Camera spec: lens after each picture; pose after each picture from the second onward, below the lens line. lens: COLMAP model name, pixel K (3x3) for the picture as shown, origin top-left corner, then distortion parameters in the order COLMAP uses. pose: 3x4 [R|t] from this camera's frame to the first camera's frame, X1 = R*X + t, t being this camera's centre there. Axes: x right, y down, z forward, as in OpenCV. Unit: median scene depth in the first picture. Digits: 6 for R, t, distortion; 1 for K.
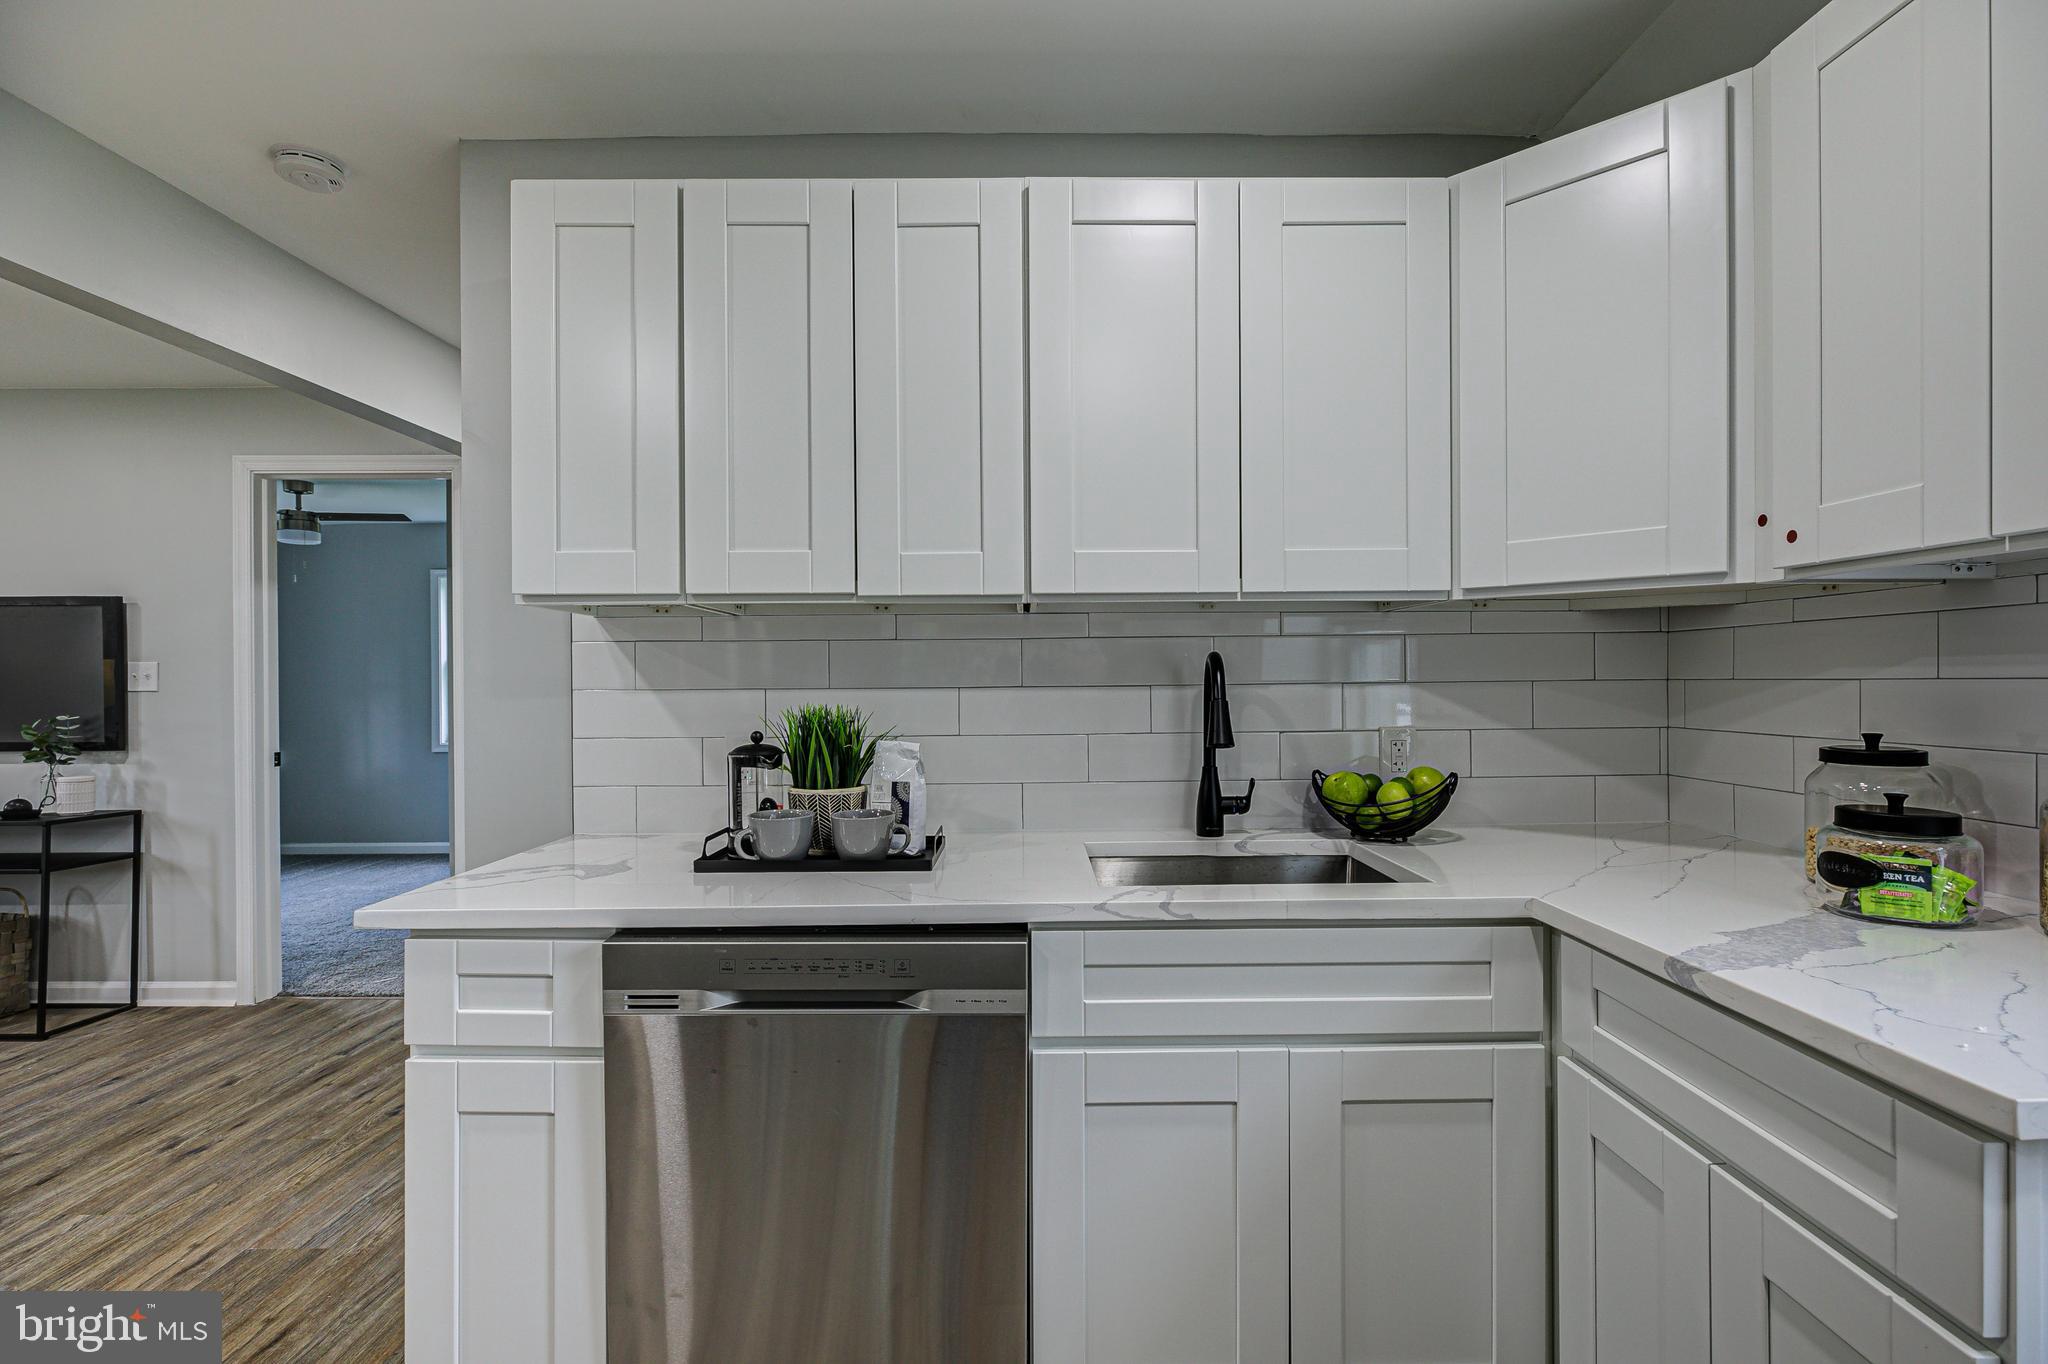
lens RADIAL K [[934.3, 0, 1036.4], [0, 934.3, 683.2], [0, 0, 1]] dist [-0.009047, 0.001087]
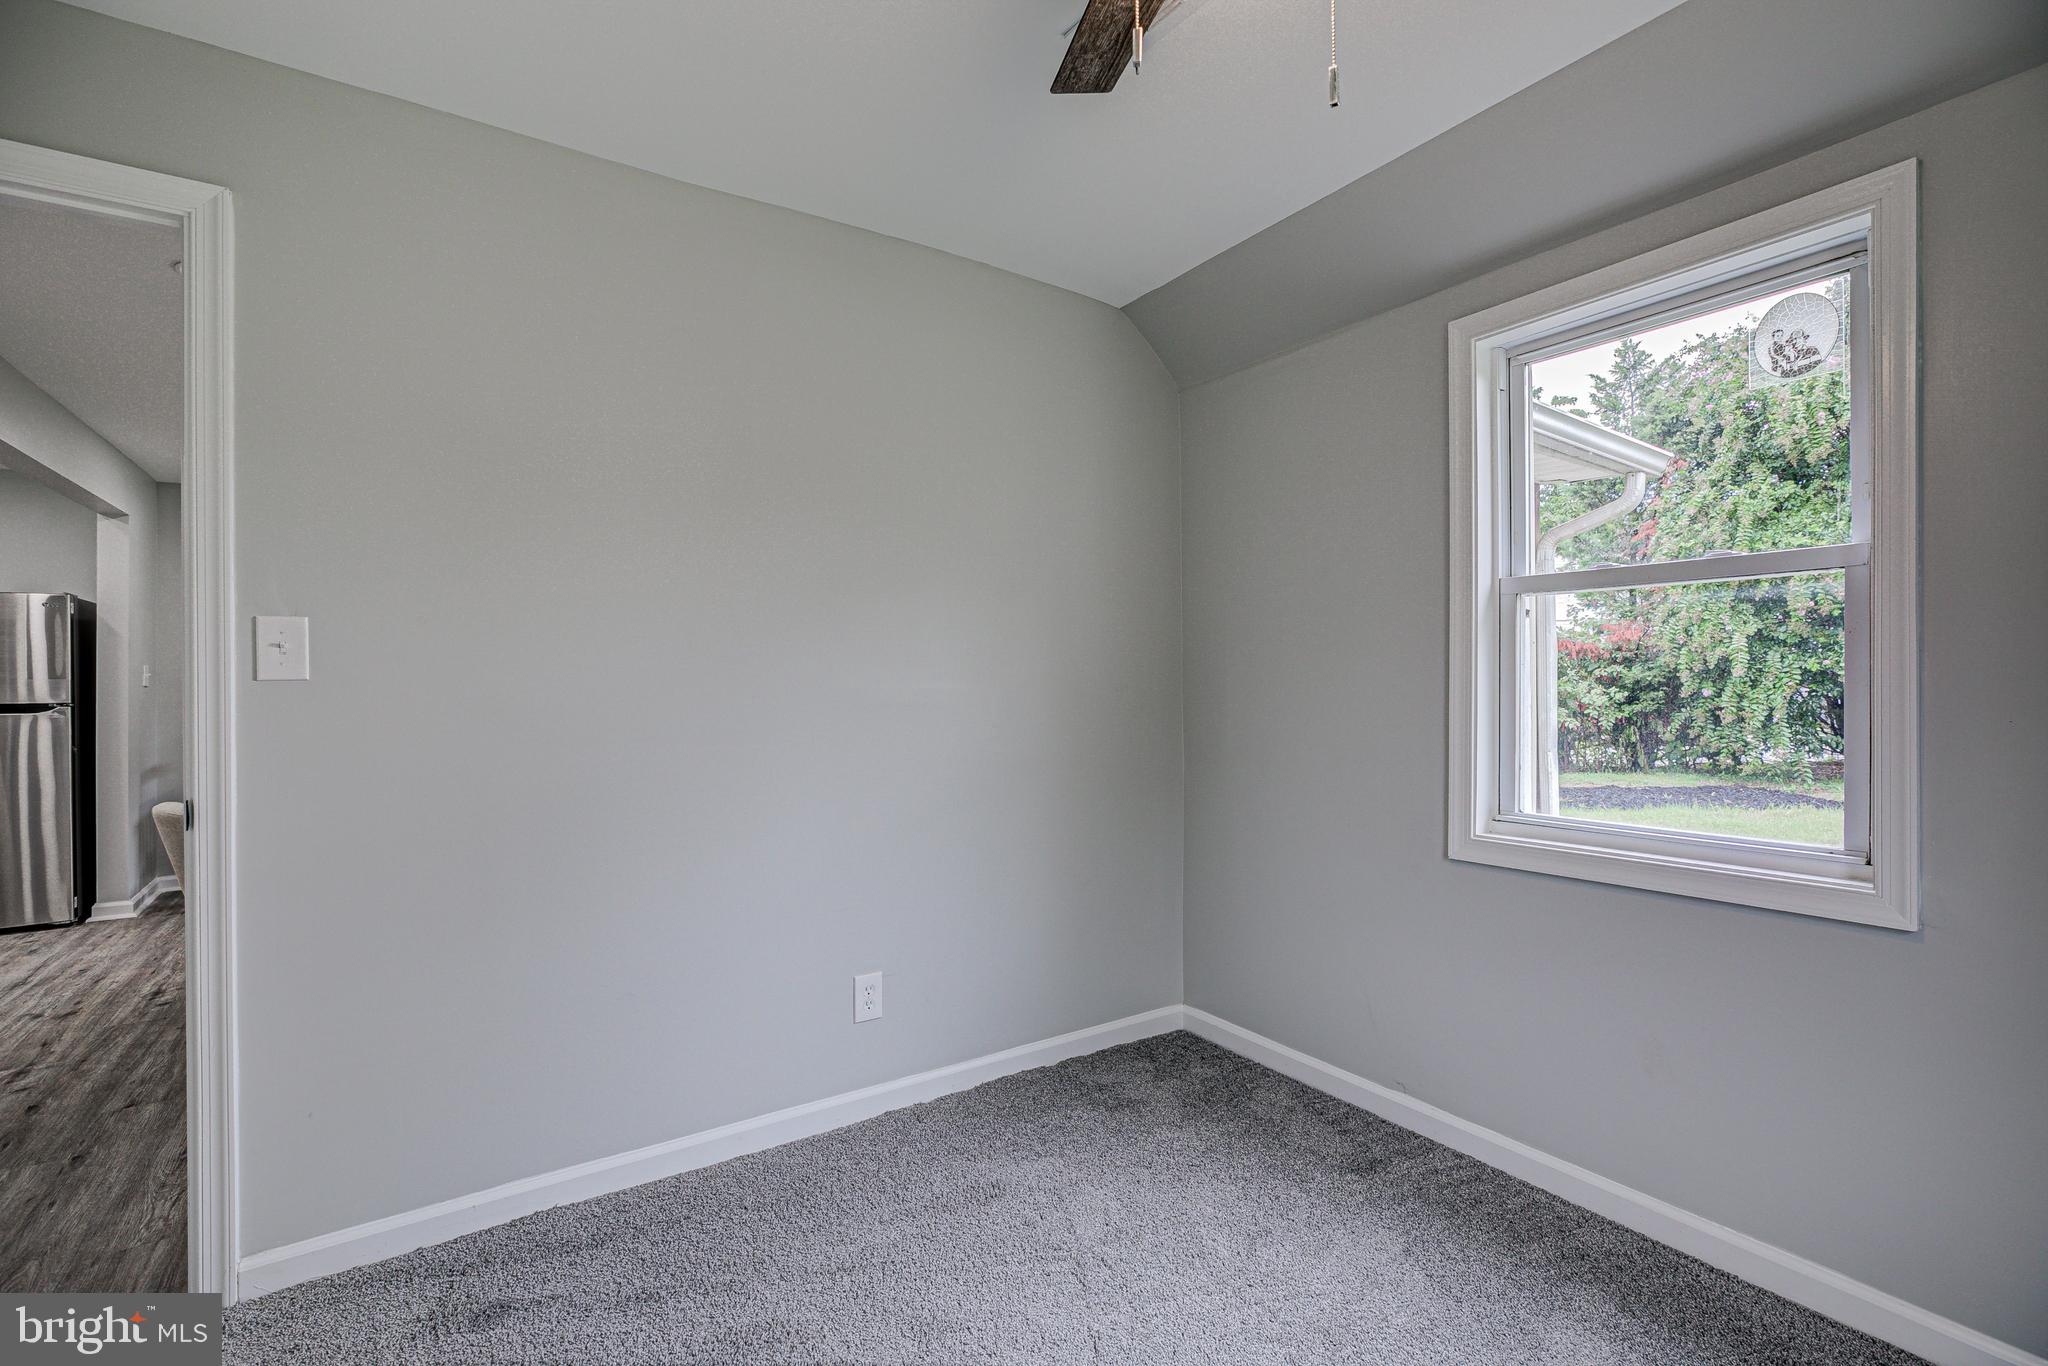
lens RADIAL K [[934.3, 0, 1042.9], [0, 934.3, 680.5], [0, 0, 1]] dist [-0.009047, 0.001087]
pose [[-0.830791, 0.008780, -0.556515, -1.461685], [0.010068, 0.999949, 0.000746, 0.029617], [0.556493, -0.004984, -0.830837, 2.602082]]
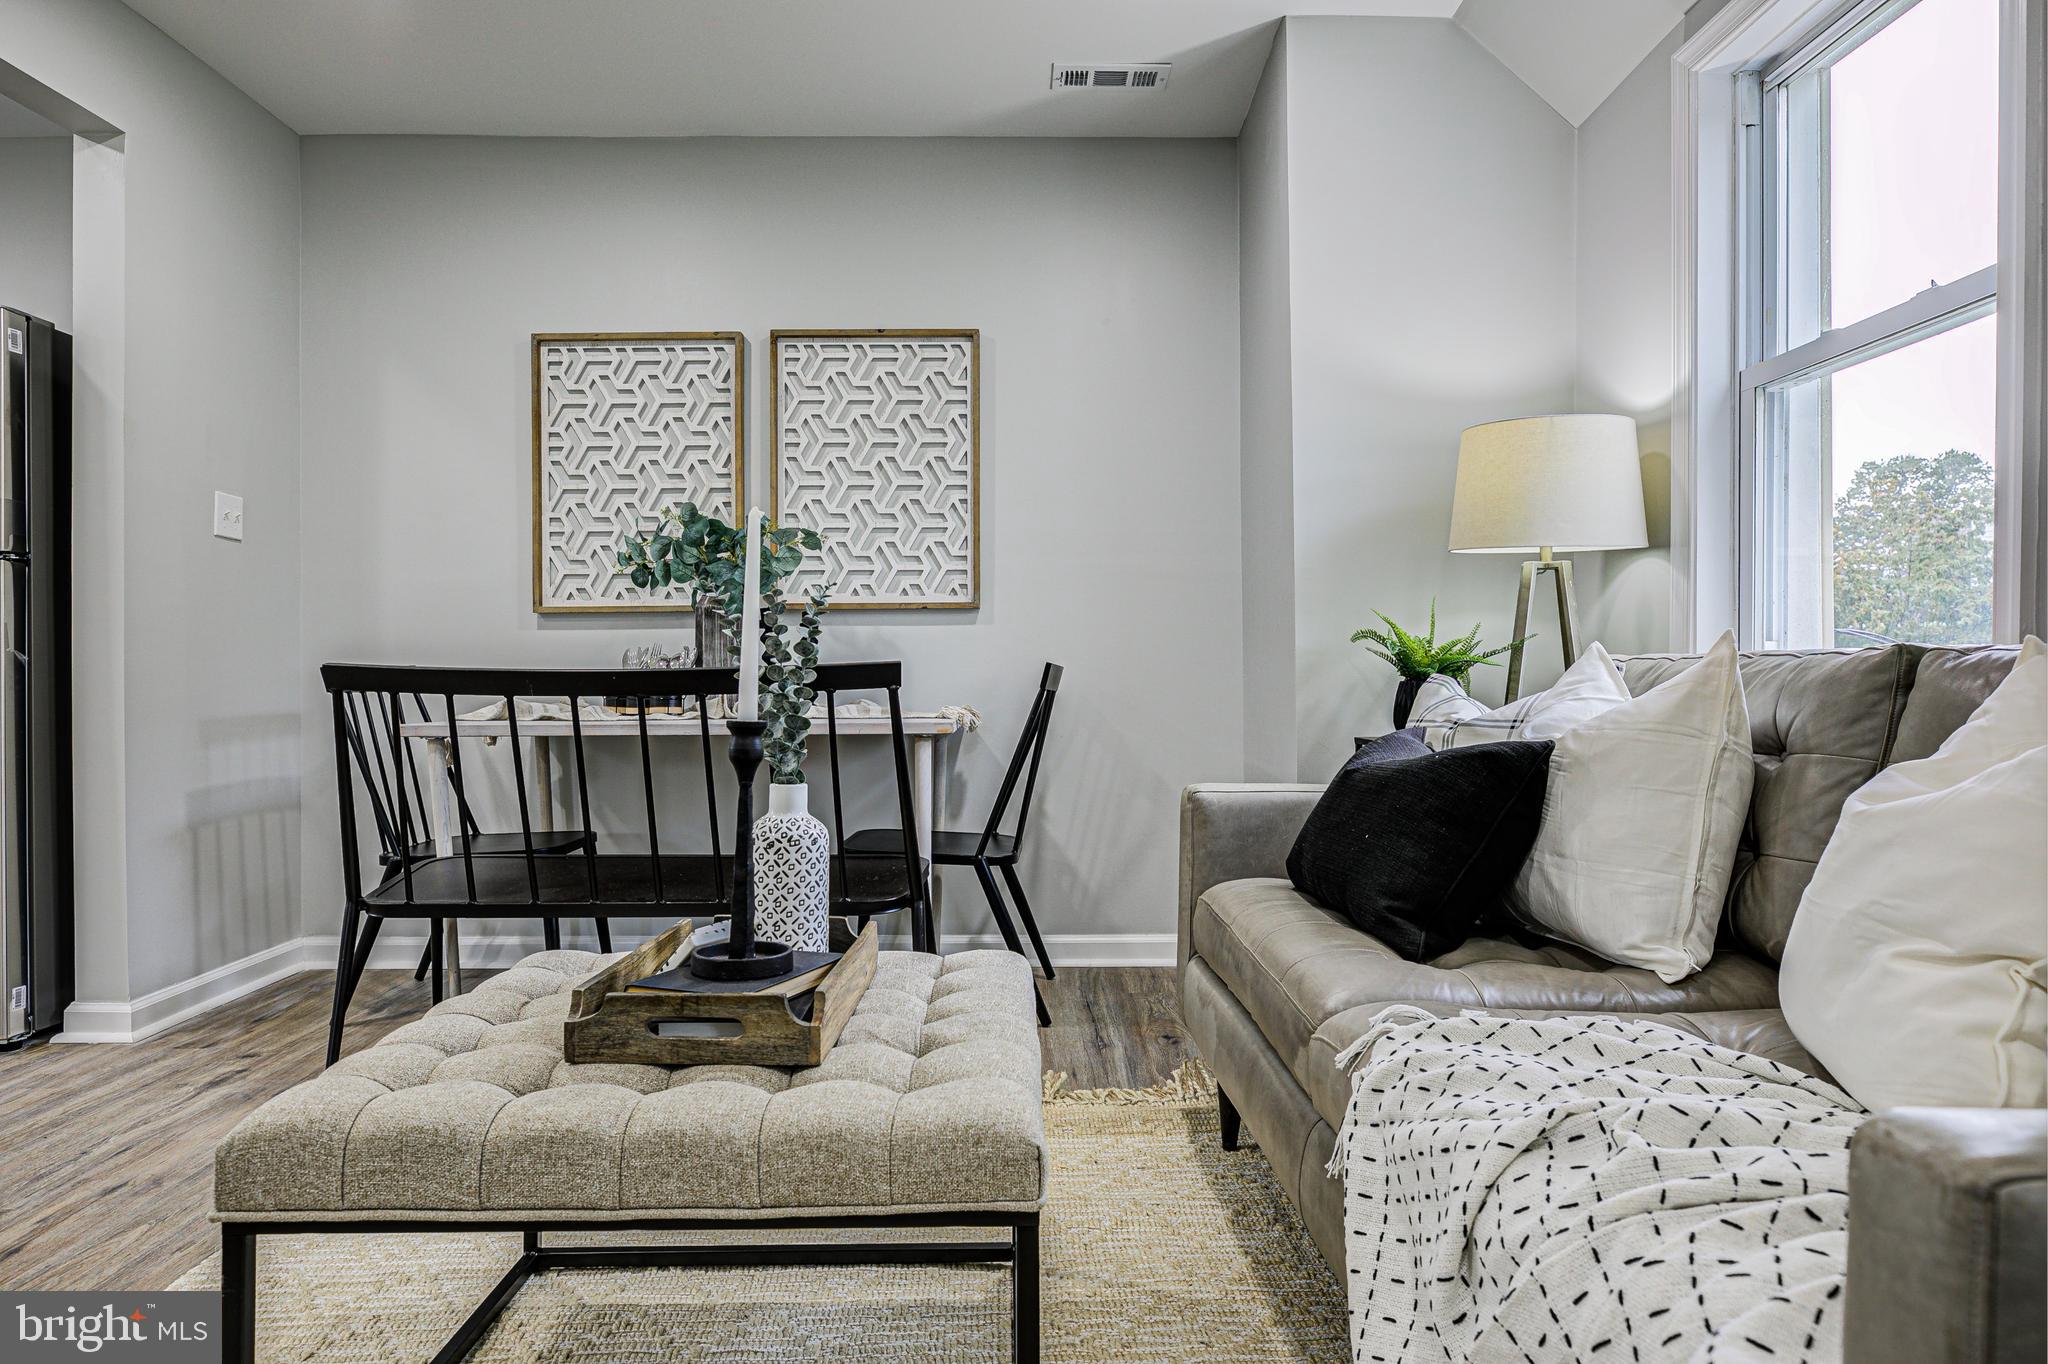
lens RADIAL K [[1257.6, 0, 1034.0], [0, 1257.6, 679.3], [0, 0, 1]] dist [-0.009115, 0.007202]
pose [[-0.999955, 0.009466, -0.000879, -1.813553], [0.009462, 0.999947, 0.004059, 0.185026], [0.000917, 0.004050, -0.999991, 0.976608]]
